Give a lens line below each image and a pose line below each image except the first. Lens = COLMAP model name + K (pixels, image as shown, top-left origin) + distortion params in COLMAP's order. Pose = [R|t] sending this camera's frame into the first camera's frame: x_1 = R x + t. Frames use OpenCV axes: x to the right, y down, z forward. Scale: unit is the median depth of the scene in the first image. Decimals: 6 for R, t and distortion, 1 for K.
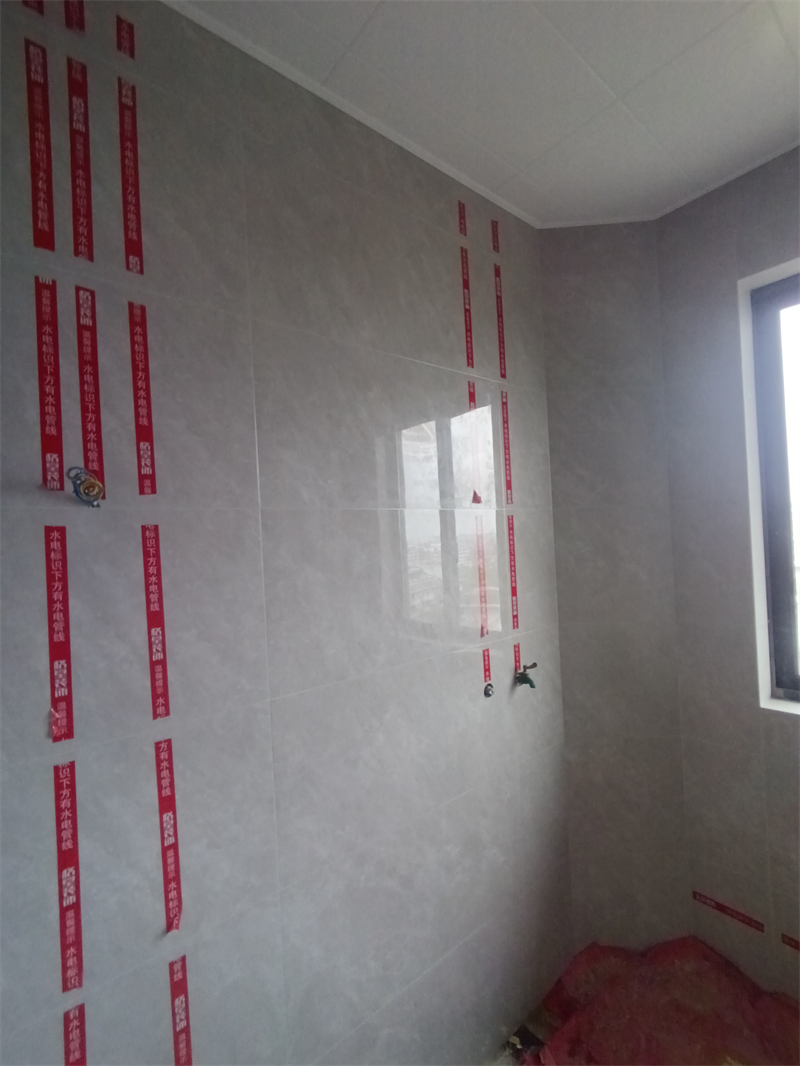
lens RADIAL K [[488.2, 0, 405.2], [0, 488.2, 538.4], [0, 0, 1]] dist [-0.005601, 0.001957]
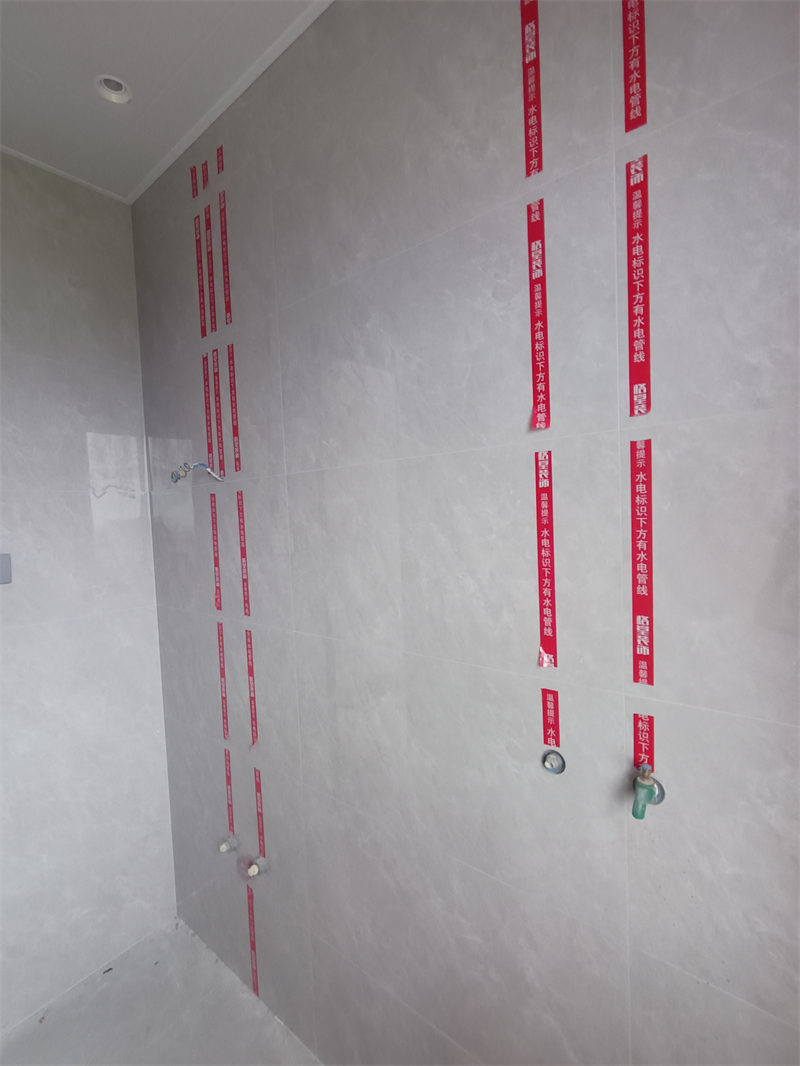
lens RADIAL K [[488.2, 0, 405.2], [0, 488.2, 538.4], [0, 0, 1]] dist [-0.005601, 0.001957]
pose [[0.200303, 0.092726, -0.975336, 1.090907], [0.034285, 0.994238, 0.101564, -0.017609], [0.979134, -0.053783, 0.195970, 1.200015]]
